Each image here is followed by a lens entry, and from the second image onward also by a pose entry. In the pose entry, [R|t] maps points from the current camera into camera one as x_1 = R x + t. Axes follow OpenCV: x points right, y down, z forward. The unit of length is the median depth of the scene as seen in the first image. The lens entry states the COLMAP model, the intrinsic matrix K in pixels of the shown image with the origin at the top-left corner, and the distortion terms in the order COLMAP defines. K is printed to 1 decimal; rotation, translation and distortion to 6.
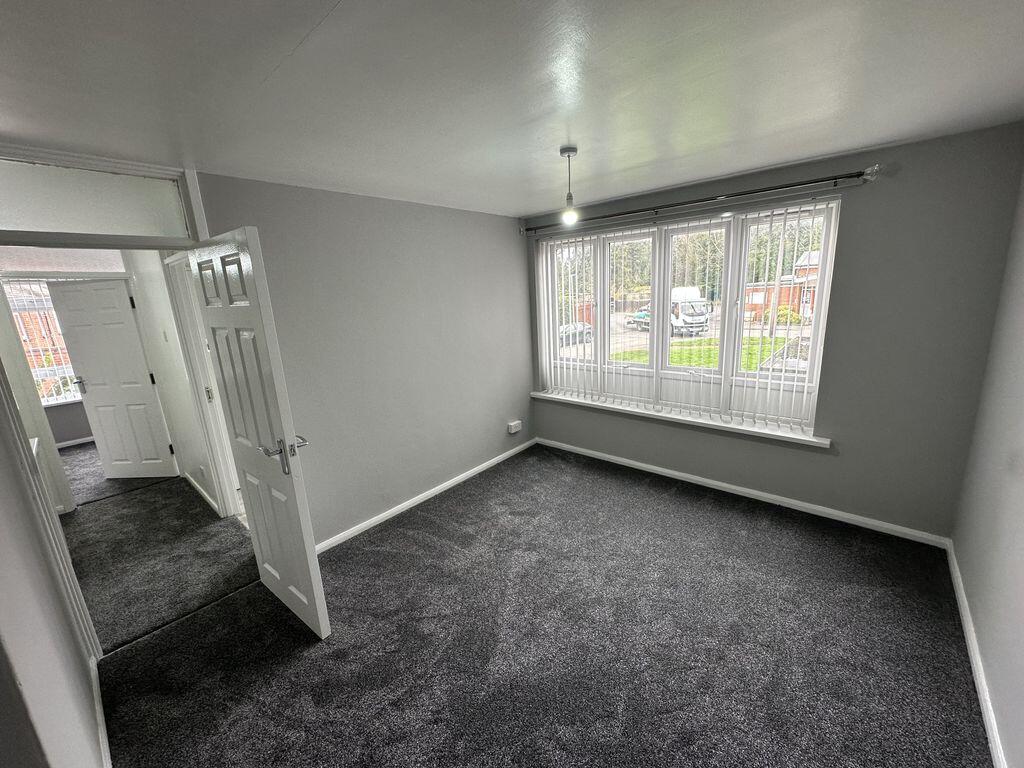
lens RADIAL K [[399.2, 0, 515.7], [0, 399.2, 377.6], [0, 0, 1]] dist [0.002317, 0.000211]
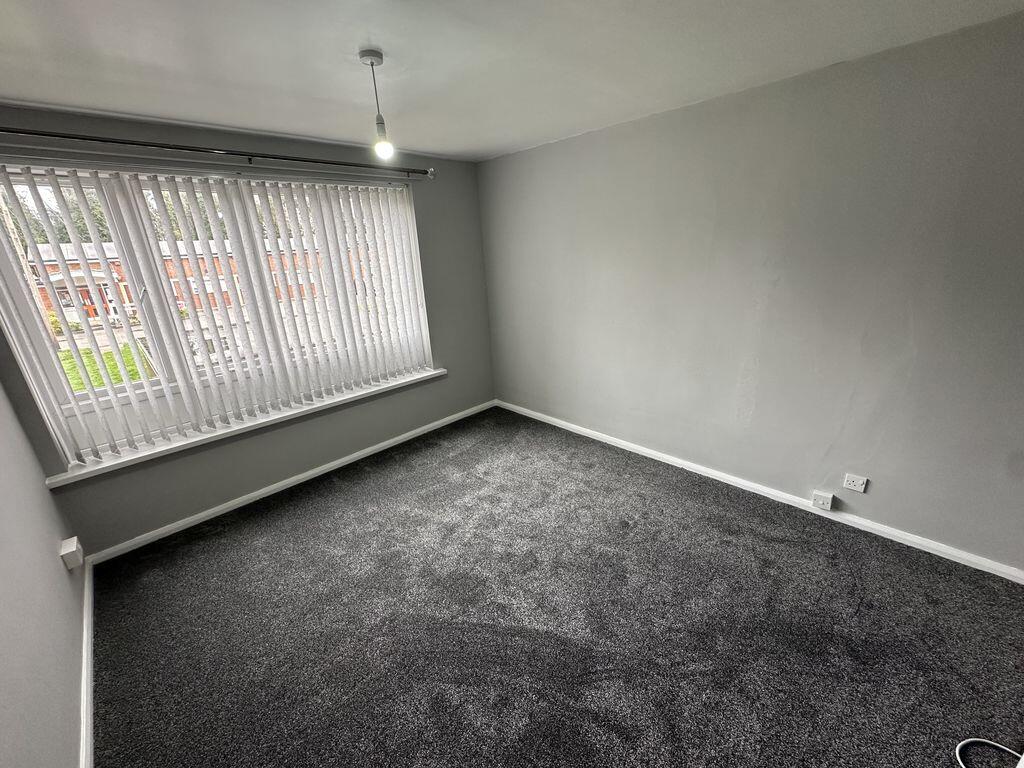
lens RADIAL K [[399.2, 0, 515.7], [0, 399.2, 377.6], [0, 0, 1]] dist [0.002317, 0.000211]
pose [[0.101819, -0.265693, 0.958666, -0.482918], [0.259478, 0.937408, 0.232243, -0.064817], [-0.960367, 0.225106, 0.164387, 0.494663]]
